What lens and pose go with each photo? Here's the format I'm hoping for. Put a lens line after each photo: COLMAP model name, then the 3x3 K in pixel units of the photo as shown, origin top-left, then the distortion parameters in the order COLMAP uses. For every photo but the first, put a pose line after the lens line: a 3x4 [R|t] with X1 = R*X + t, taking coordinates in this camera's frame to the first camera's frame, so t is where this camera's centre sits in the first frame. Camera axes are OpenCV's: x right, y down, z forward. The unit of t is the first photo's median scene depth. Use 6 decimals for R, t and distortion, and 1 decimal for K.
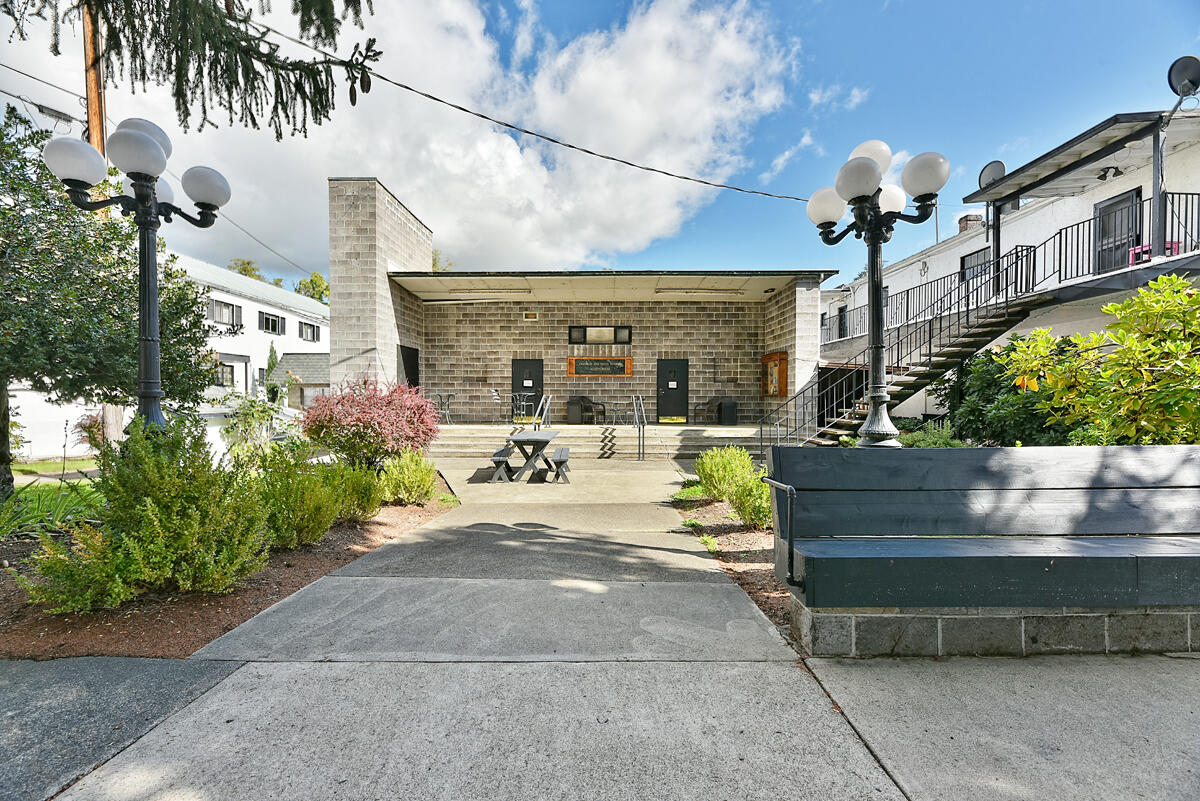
lens RADIAL K [[490.4, 0, 595.6], [0, 490.4, 402.9], [0, 0, 1]] dist [-0.001165, -0.001115]
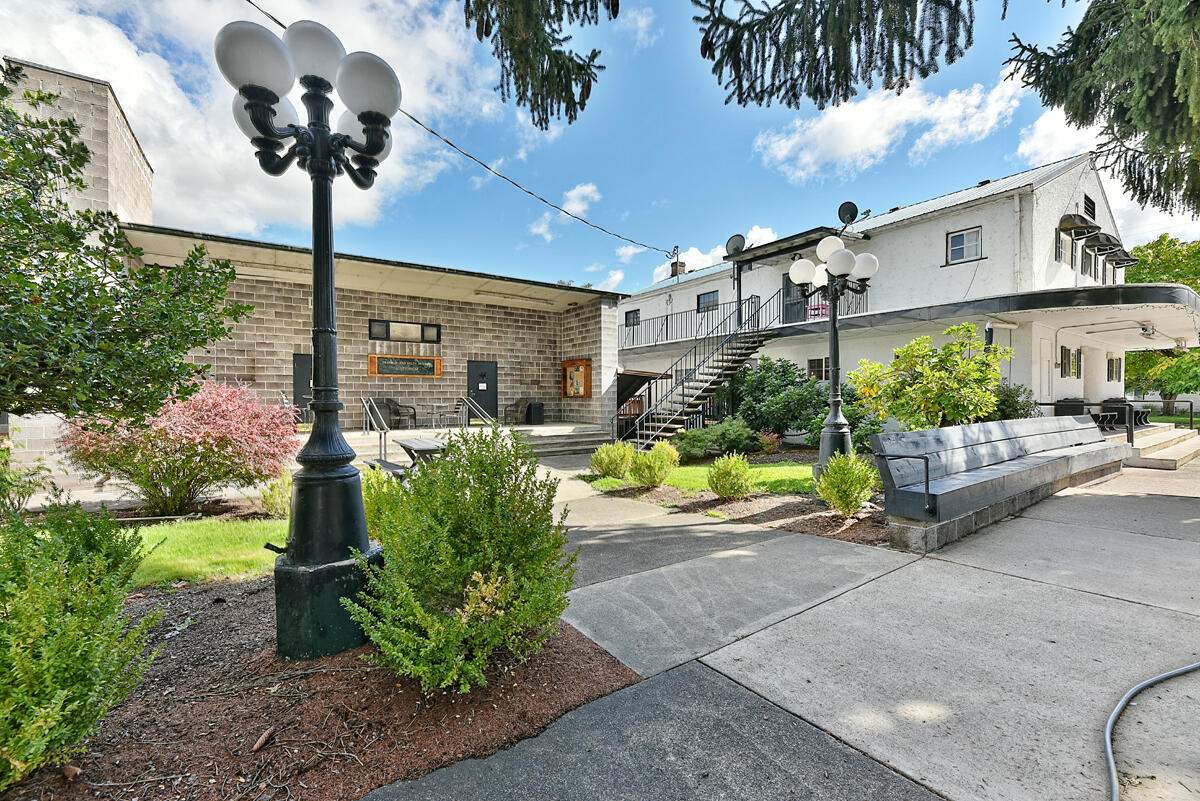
lens RADIAL K [[490.4, 0, 602.8], [0, 490.4, 398.8], [0, 0, 1]] dist [-0.001165, -0.001115]
pose [[0.814592, -0.006978, 0.579993, -0.237147], [0.011688, 0.999922, -0.004385, -0.004749], [-0.579917, 0.010351, 0.814610, 0.040293]]
